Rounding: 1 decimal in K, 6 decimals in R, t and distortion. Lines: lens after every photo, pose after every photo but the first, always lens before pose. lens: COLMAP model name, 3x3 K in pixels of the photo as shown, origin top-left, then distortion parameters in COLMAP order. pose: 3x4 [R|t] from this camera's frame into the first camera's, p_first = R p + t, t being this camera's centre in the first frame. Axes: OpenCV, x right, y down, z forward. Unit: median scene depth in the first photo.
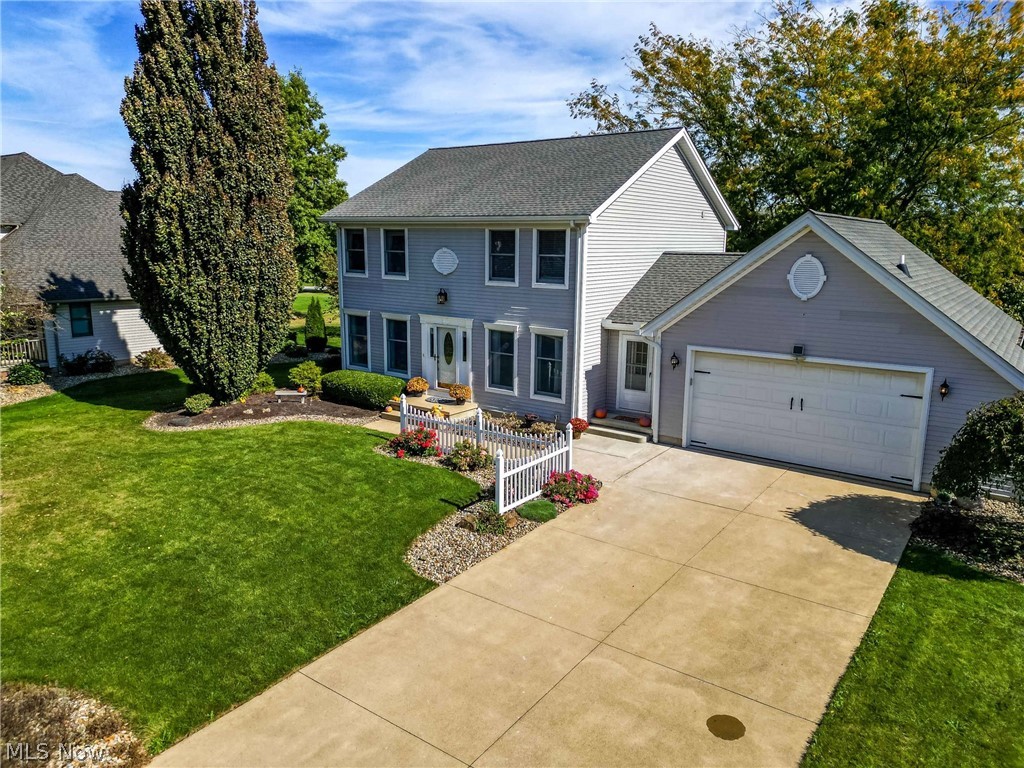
lens RADIAL K [[709.3, 0, 512.0], [0, 709.3, 384.0], [0, 0, 1]] dist [0.098262, -0.096045]
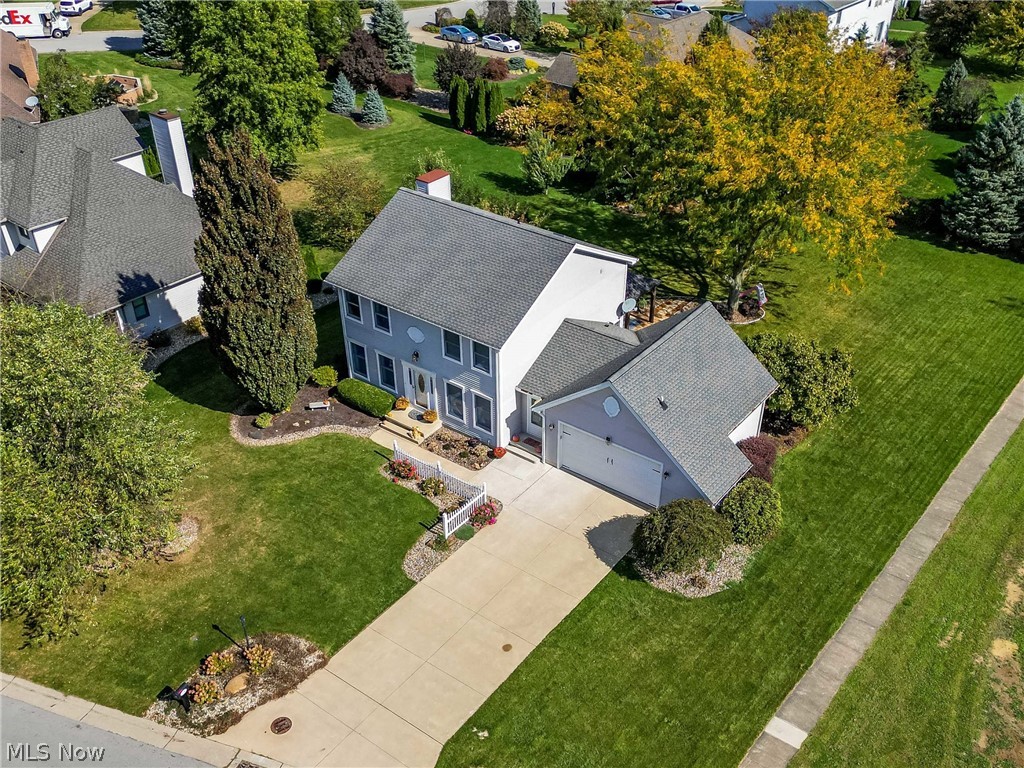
lens RADIAL K [[988.8, 0, 539.0], [0, 988.8, 438.8], [0, 0, 1]] dist [0.131085, -0.004758]
pose [[0.999986, -0.001233, -0.005215, 0.220235], [0.003284, 0.909979, 0.414641, -1.045071], [0.004234, -0.414652, 0.909970, -1.247030]]
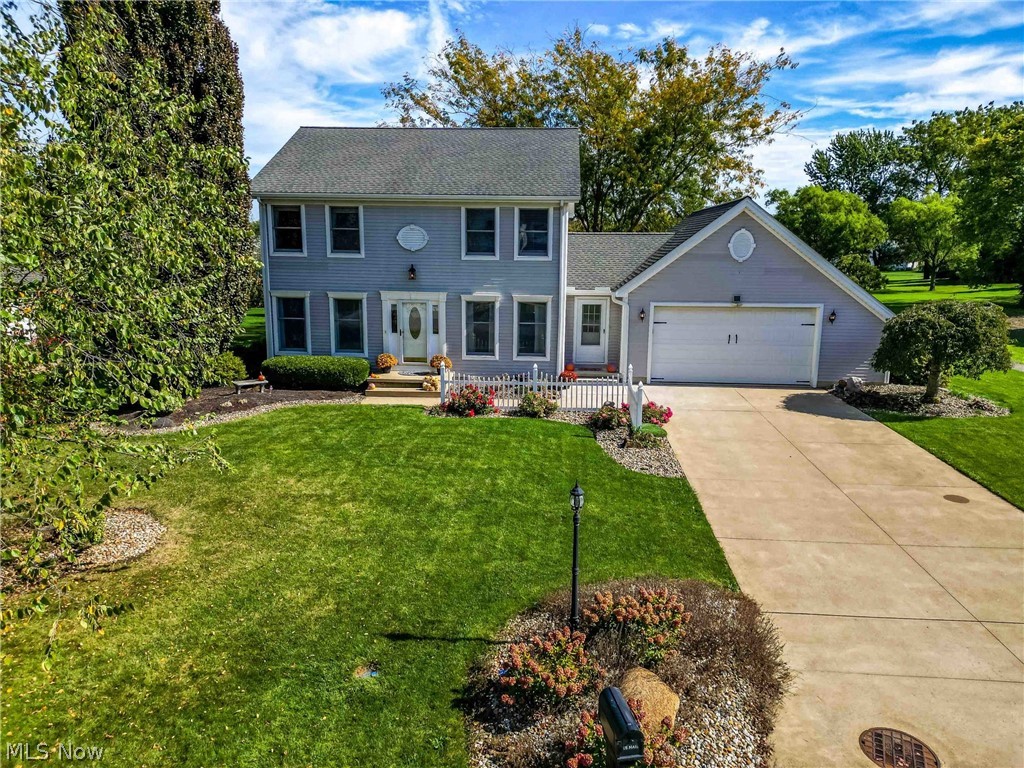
lens RADIAL K [[709.3, 0, 512.0], [0, 709.3, 384.0], [0, 0, 1]] dist [0.098262, -0.096045]
pose [[0.842137, -0.101220, 0.529680, -0.672738], [0.103919, 0.994277, 0.024783, 0.034674], [-0.529157, 0.034173, 0.847836, 0.063605]]
